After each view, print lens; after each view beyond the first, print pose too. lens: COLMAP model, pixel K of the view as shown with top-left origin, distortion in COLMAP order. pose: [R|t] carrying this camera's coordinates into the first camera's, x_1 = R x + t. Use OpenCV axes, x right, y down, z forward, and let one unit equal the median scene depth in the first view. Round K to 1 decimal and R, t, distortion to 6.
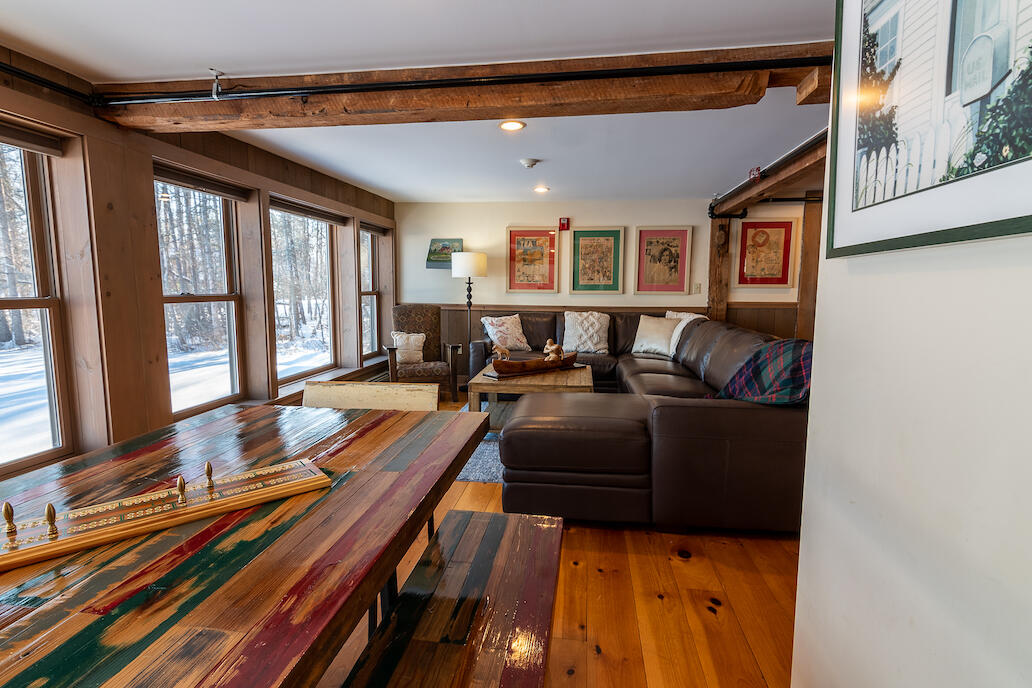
lens RADIAL K [[510.8, 0, 518.8], [0, 510.8, 346.0], [0, 0, 1]] dist [-0.000334, 0.001831]
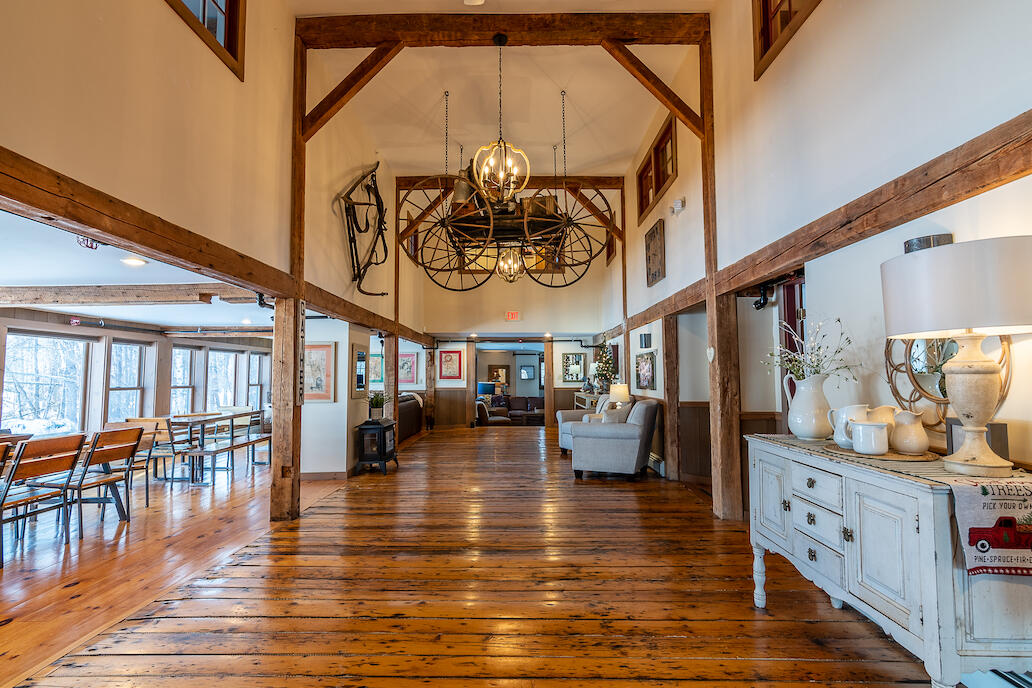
lens RADIAL K [[510.8, 0, 511.6], [0, 510.8, 350.9], [0, 0, 1]] dist [-0.000334, 0.001831]
pose [[0.992778, 0.000577, 0.119961, 0.481379], [0.019488, 0.985929, -0.166022, 0.122187], [-0.118369, 0.167161, 0.978798, -1.141694]]
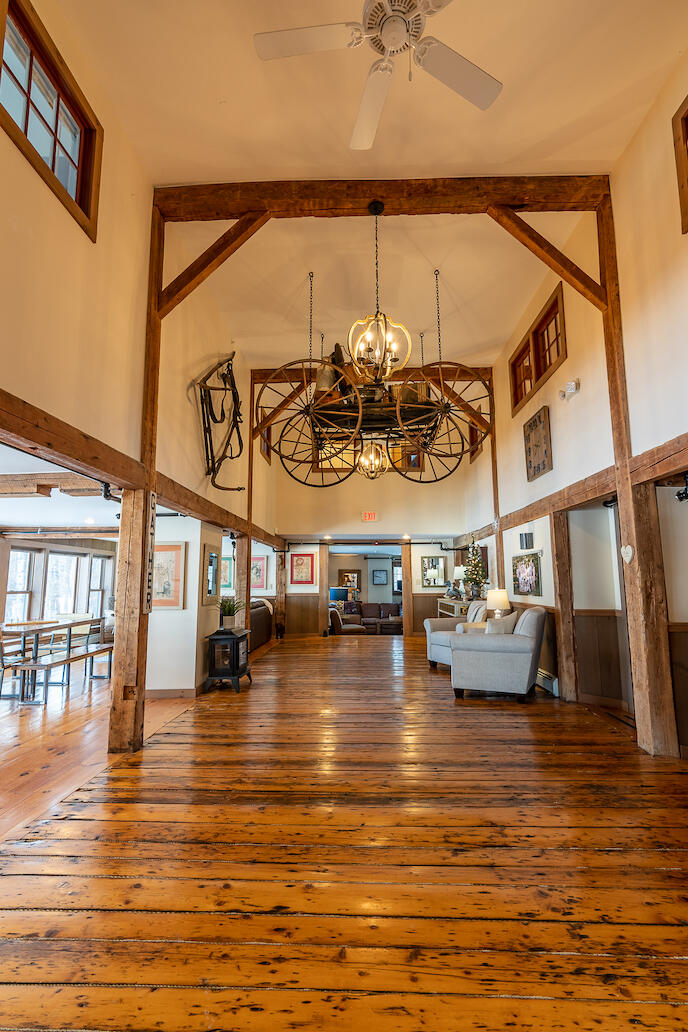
lens RADIAL K [[510.8, 0, 340.9], [0, 510.8, 517.5], [0, 0, 1]] dist [-0.000334, 0.001831]
pose [[0.995211, 0.007657, 0.097452, 0.437292], [0.016135, 0.970387, -0.241014, 0.110791], [-0.096411, 0.241432, 0.965616, -1.017647]]
